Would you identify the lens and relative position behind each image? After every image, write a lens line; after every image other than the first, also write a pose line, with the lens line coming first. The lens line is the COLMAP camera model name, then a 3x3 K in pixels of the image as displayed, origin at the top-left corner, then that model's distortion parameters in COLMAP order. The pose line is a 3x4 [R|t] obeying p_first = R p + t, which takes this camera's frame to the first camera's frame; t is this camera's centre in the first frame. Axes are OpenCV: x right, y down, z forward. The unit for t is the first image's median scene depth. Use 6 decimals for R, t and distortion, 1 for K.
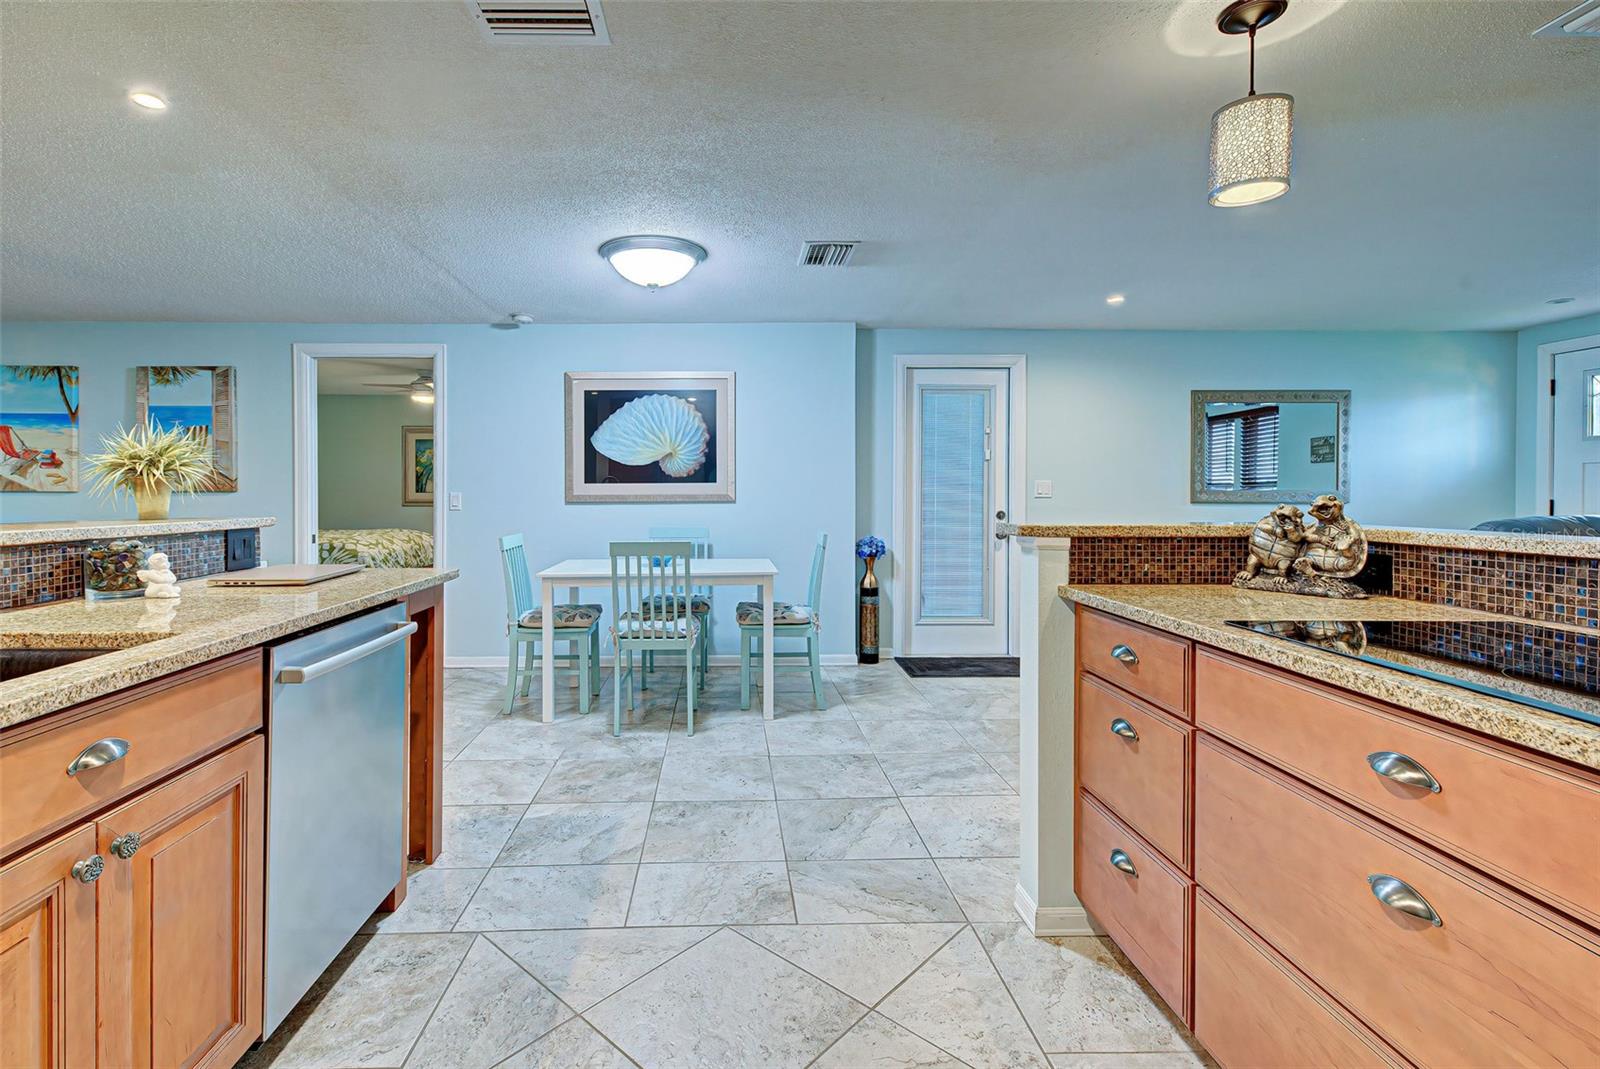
lens RADIAL K [[735.9, 0, 734.1], [0, 735.9, 496.5], [0, 0, 1]] dist [0.003493, 0.000043]
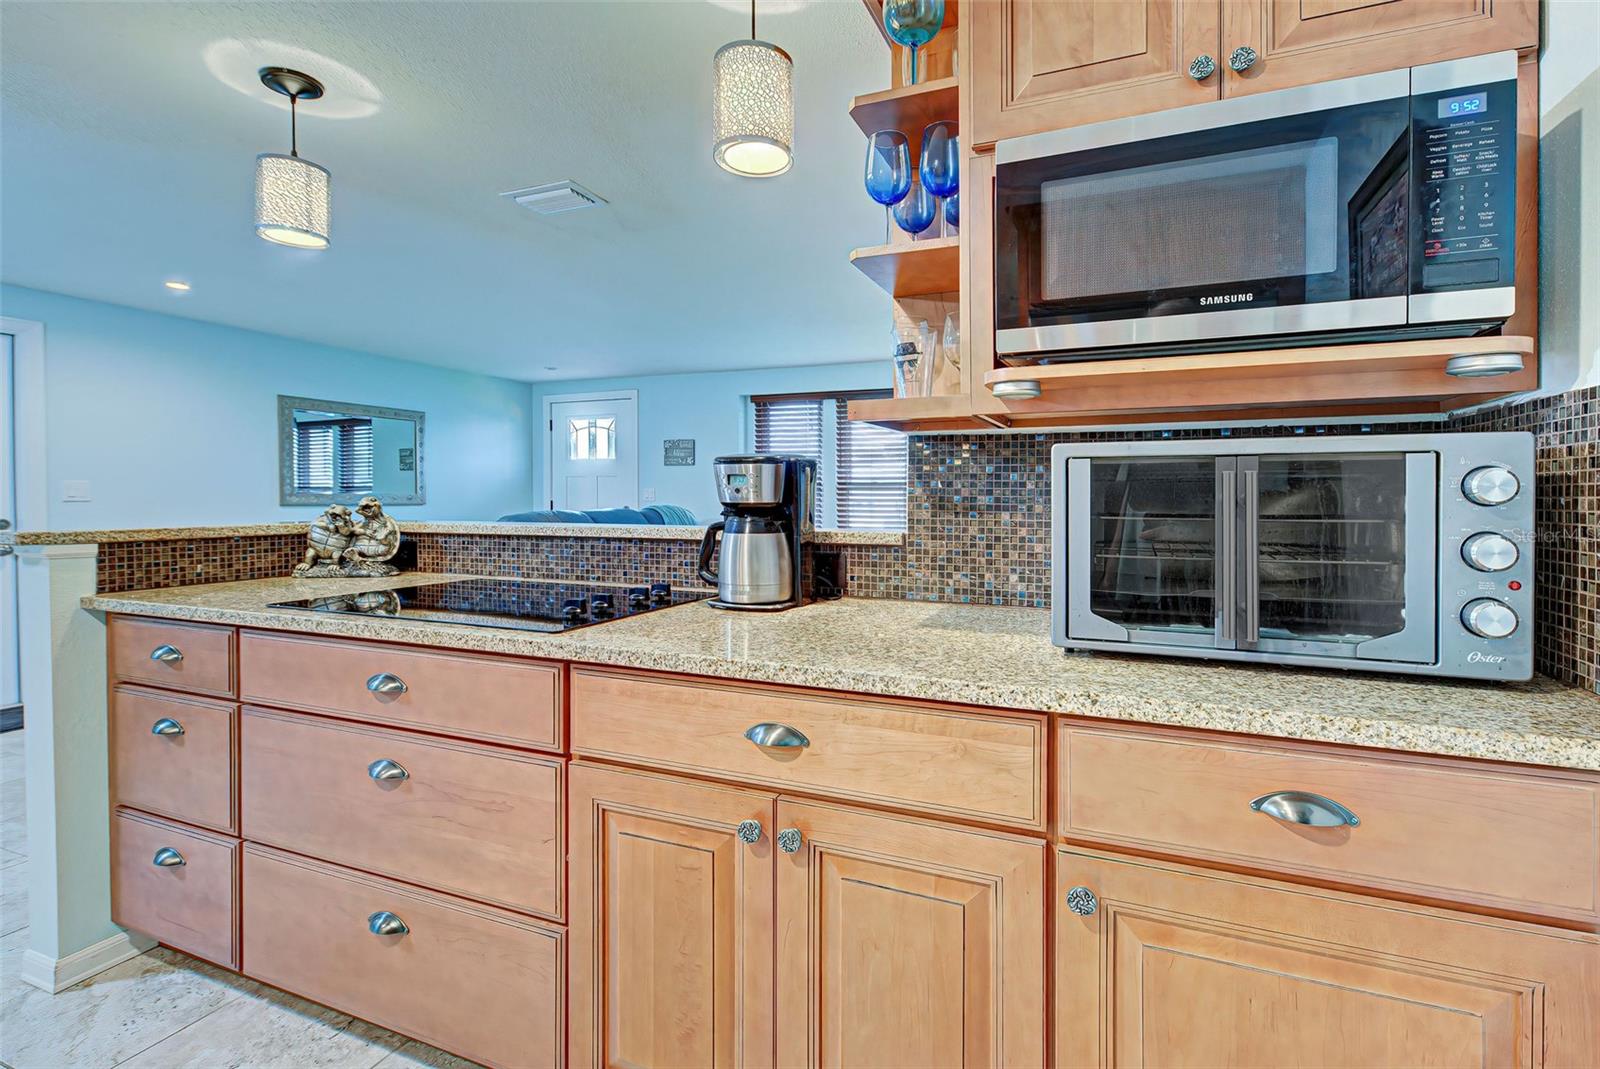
lens RADIAL K [[702.2, 0, 866.4], [0, 702.2, 502.1], [0, 0, 1]] dist [-0.001327, -0.001338]
pose [[0.336598, -0.008939, 0.941606, -0.047138], [0.004820, 0.999958, 0.007770, 0.000964], [-0.941636, 0.001923, 0.336627, -0.204725]]
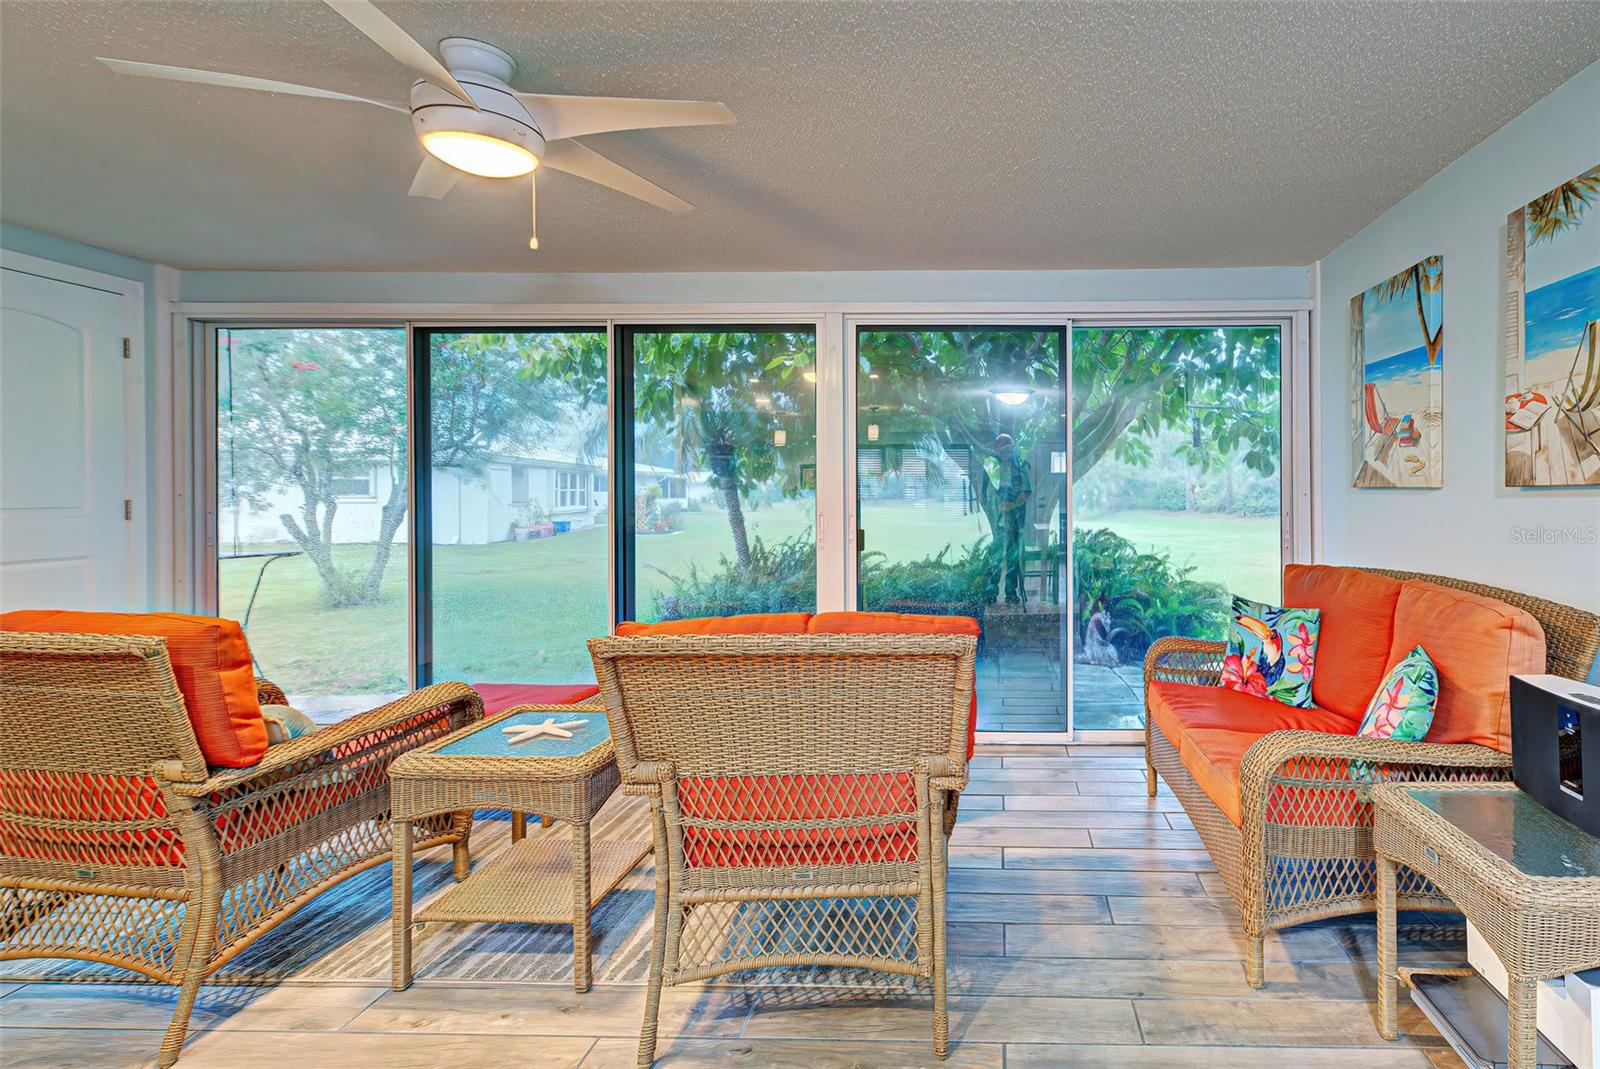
lens RADIAL K [[764.9, 0, 986.4], [0, 764.9, 492.9], [0, 0, 1]] dist [0.003592, 0.000370]
pose [[-0.026191, 0.002196, -0.999655, -0.781544], [-0.006797, 0.999974, 0.002374, -0.002953], [0.999634, 0.006857, -0.026175, 1.675608]]
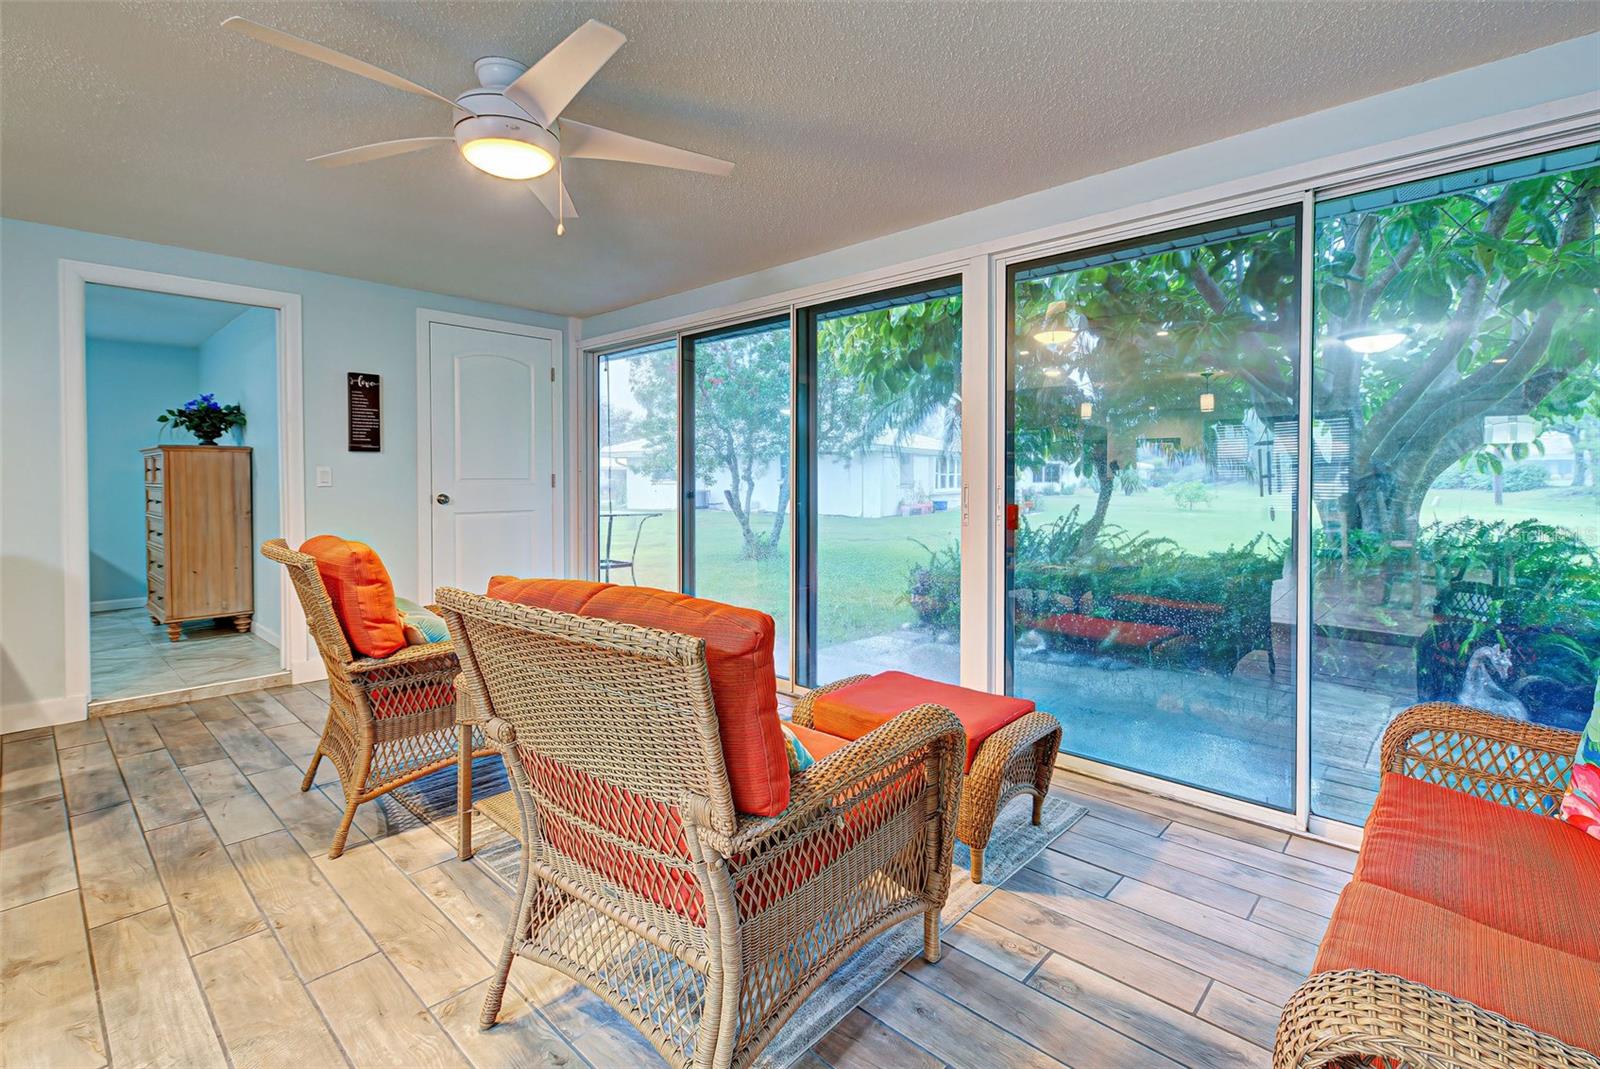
lens RADIAL K [[724.5, 0, 807.9], [0, 724.5, 488.3], [0, 0, 1]] dist [0.003744, -0.000785]
pose [[-0.683727, 0.013657, -0.729610, -1.275235], [-0.000600, 0.999814, 0.019277, 0.032553], [0.729738, 0.013618, -0.683591, 2.062805]]
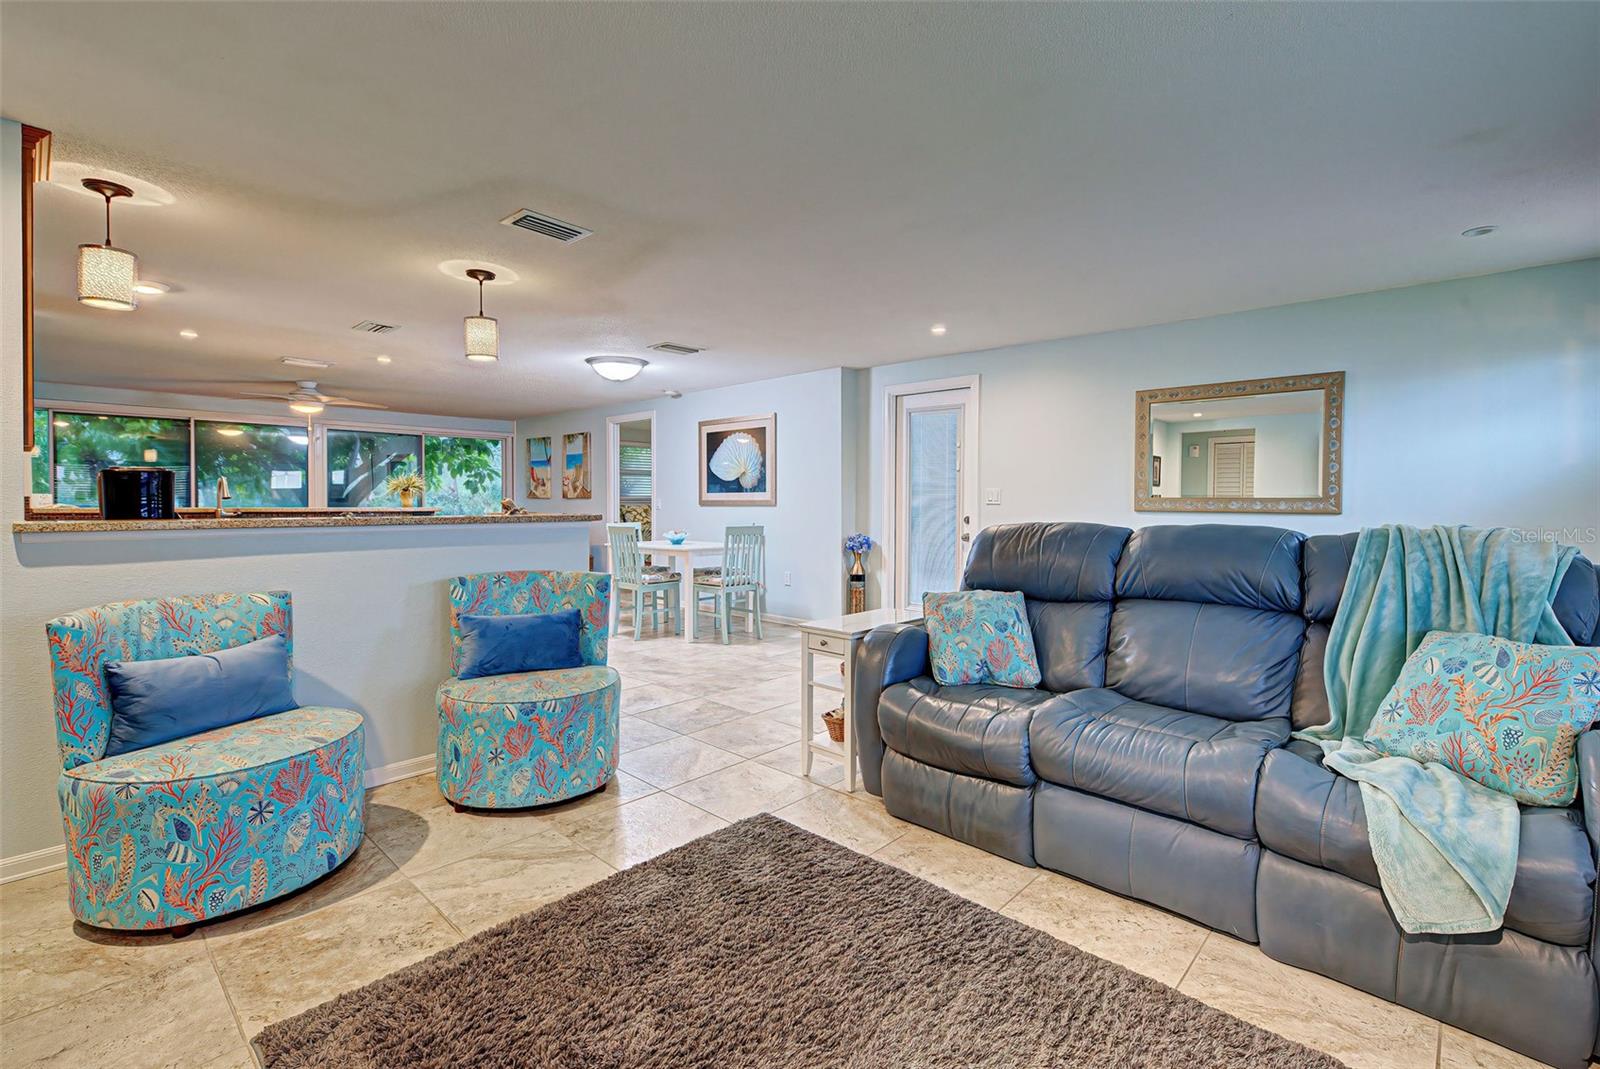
lens RADIAL K [[721.7, 0, 804.2], [0, 721.7, 506.6], [0, 0, 1]] dist [0.001844, -0.000230]
pose [[0.722125, 0.008894, -0.691705, 2.460916], [-0.008217, 0.999957, 0.004279, 0.007291], [0.691713, 0.002594, 0.722167, 0.105110]]
